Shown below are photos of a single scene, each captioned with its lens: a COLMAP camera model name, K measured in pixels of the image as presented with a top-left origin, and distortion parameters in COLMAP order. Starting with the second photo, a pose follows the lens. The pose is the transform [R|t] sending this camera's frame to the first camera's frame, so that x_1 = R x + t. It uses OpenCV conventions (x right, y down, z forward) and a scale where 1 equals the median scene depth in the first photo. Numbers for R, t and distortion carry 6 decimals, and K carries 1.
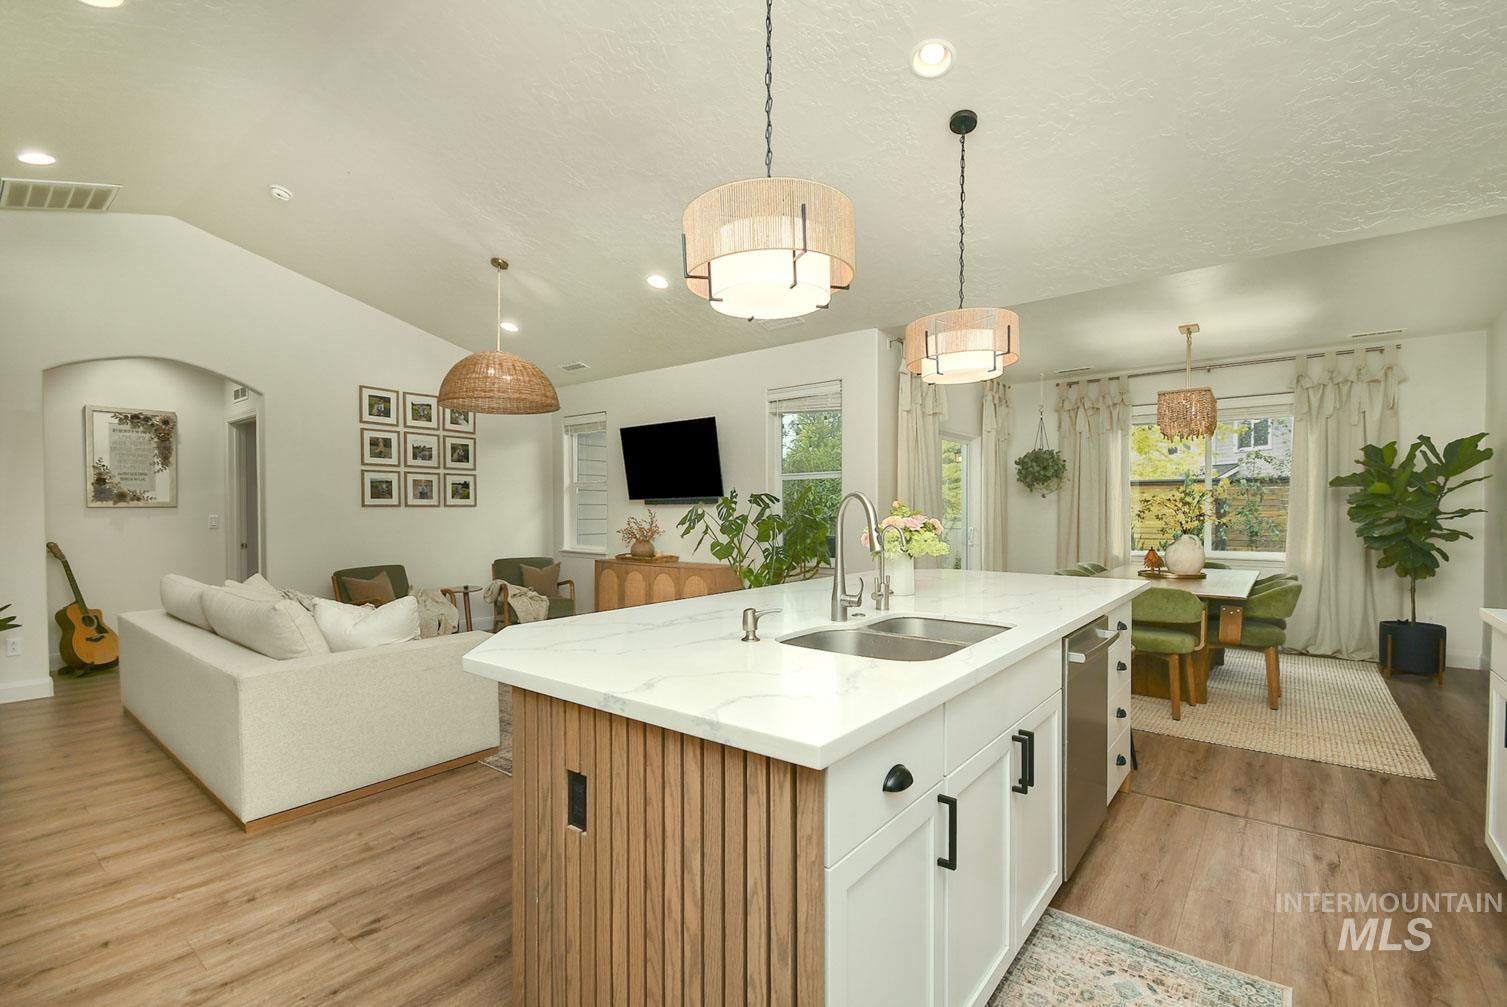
lens RADIAL K [[676.4, 0, 761.5], [0, 676.4, 522.7], [0, 0, 1]] dist [0.021071, -0.021072]
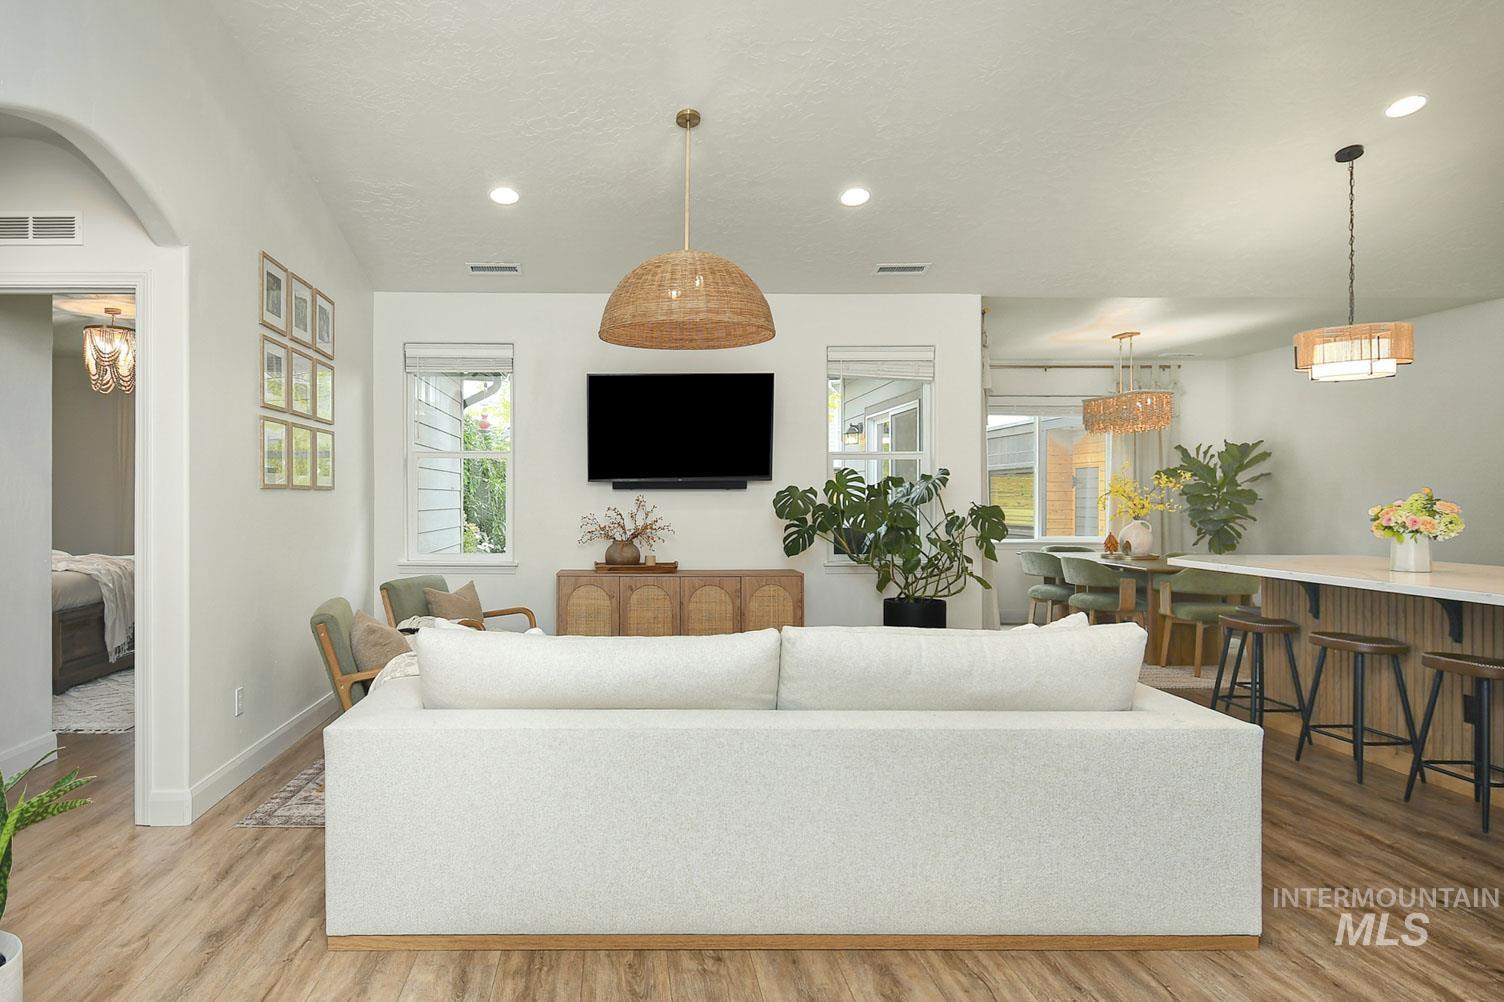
lens RADIAL K [[943.1, 0, 634.6], [0, 943.1, 503.0], [0, 0, 1]] dist [0.005482, 0.000046]
pose [[0.773985, -0.000055, 0.633204, -0.803161], [0.009190, 0.999896, -0.011146, -0.001968], [-0.633137, 0.014446, 0.773905, 0.270782]]
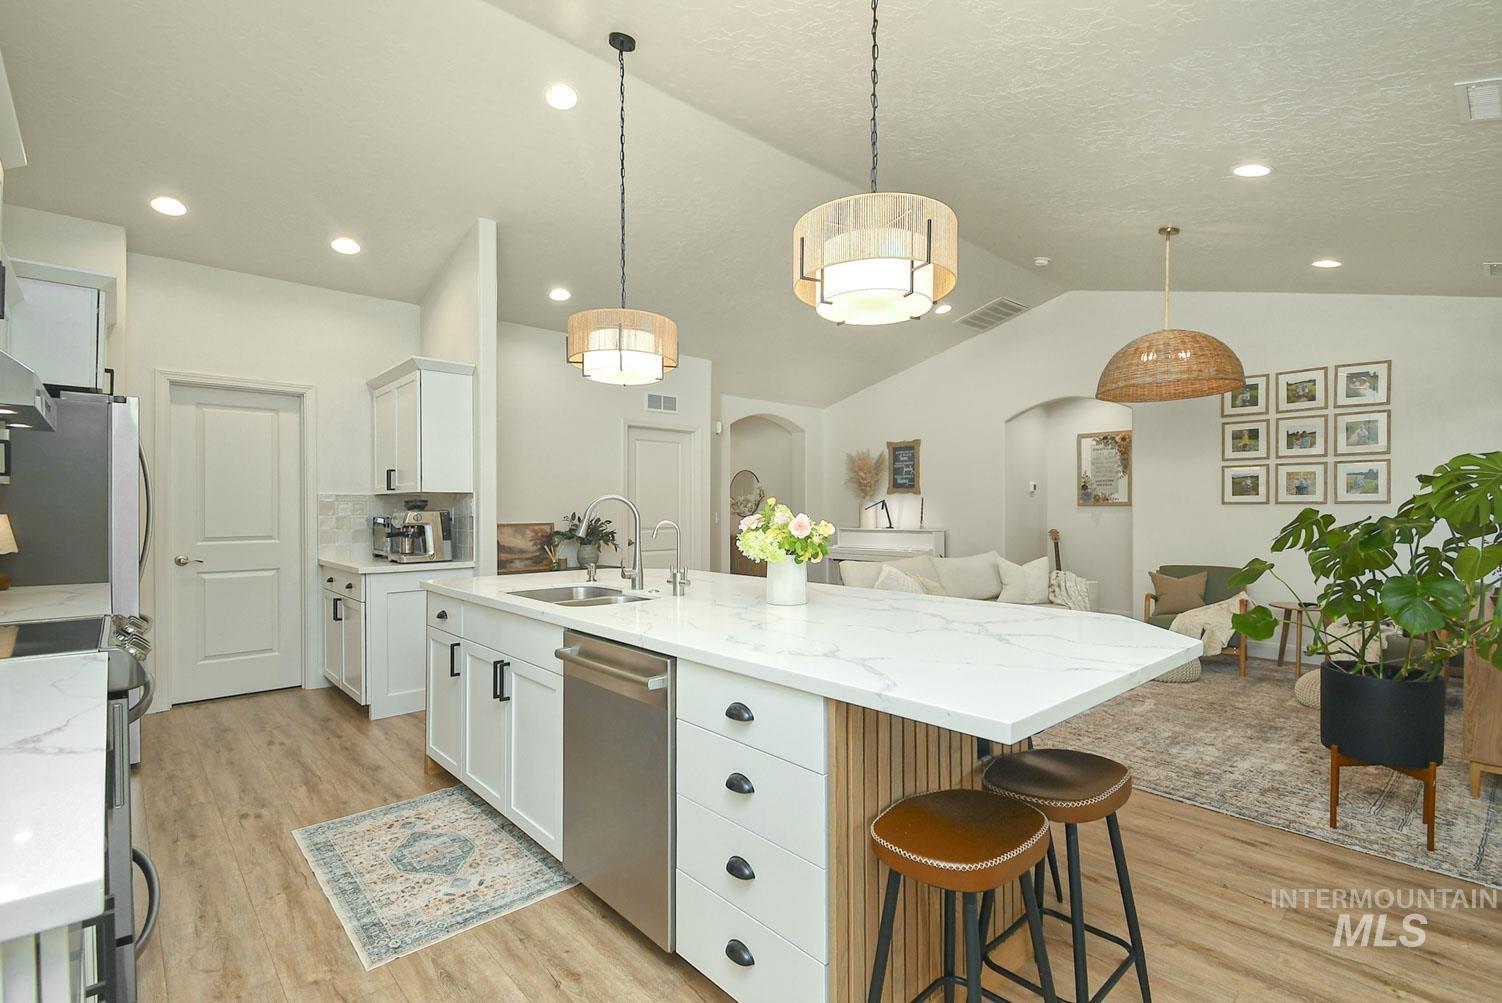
lens RADIAL K [[697.4, 0, 749.6], [0, 697.4, 514.6], [0, 0, 1]] dist [0.039551, -0.028423]
pose [[-0.174553, 0.008919, -0.984607, 0.503290], [-0.017495, 0.999773, 0.012158, -0.009434], [0.984492, 0.019348, -0.174357, 0.505594]]
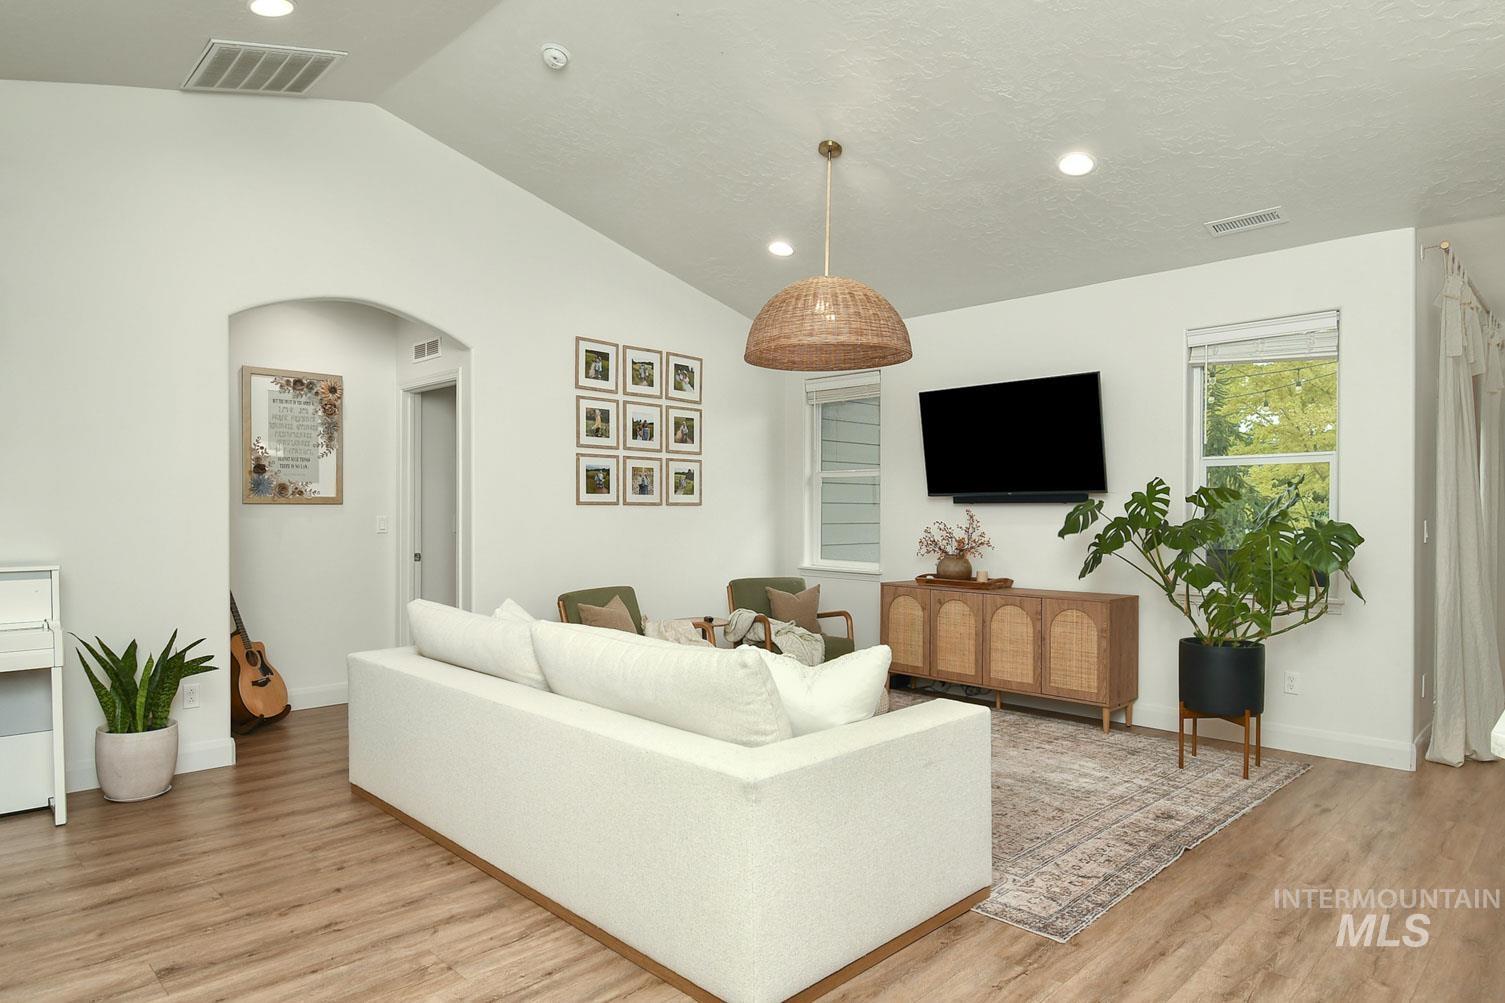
lens RADIAL K [[891.6, 0, 754.5], [0, 891.6, 525.9], [0, 0, 1]] dist [0.001742, -0.000585]
pose [[0.992972, 0.007215, -0.118131, -0.283141], [-0.007514, 0.999970, -0.002085, -0.000551], [0.118112, 0.002958, 0.992996, 0.082690]]
